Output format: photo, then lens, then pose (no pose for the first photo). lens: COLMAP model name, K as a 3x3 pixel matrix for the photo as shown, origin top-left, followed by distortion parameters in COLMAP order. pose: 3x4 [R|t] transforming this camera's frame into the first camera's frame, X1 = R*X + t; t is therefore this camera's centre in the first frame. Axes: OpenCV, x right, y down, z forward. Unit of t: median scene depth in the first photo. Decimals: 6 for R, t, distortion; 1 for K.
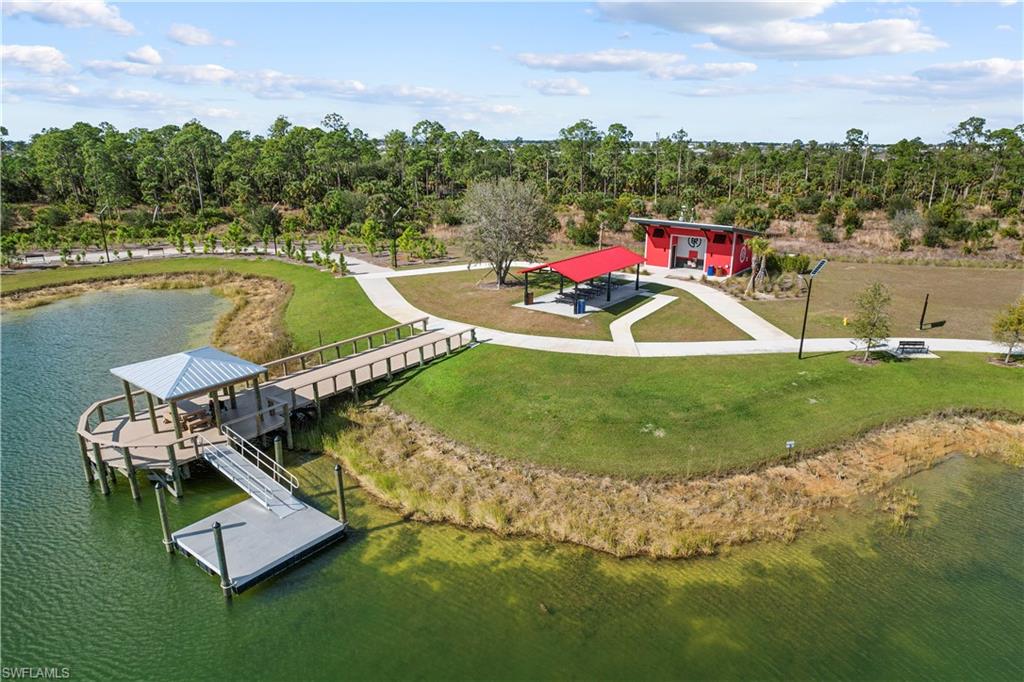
lens RADIAL K [[651.4, 0, 512.0], [0, 651.4, 341.0], [0, 0, 1]] dist [-0.000705, 0.000066]
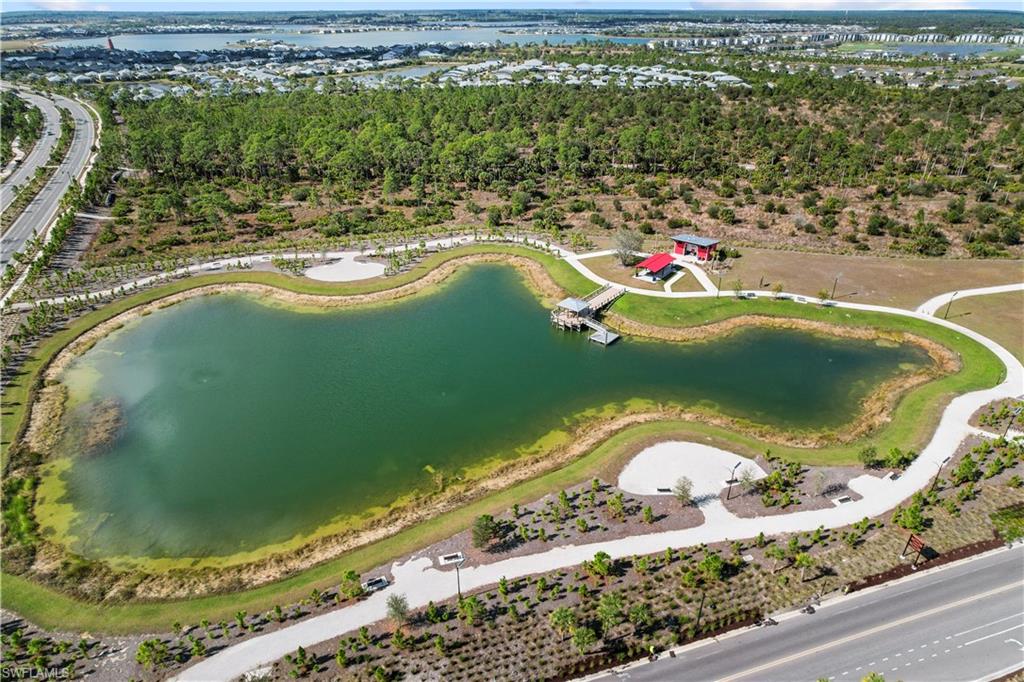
lens RADIAL K [[651.4, 0, 512.0], [0, 651.4, 341.0], [0, 0, 1]] dist [-0.000705, 0.000066]
pose [[0.999865, 0.008701, -0.013920, -0.585604], [-0.005969, 0.982628, 0.185490, -0.363798], [0.015292, -0.185382, 0.982548, -2.361471]]
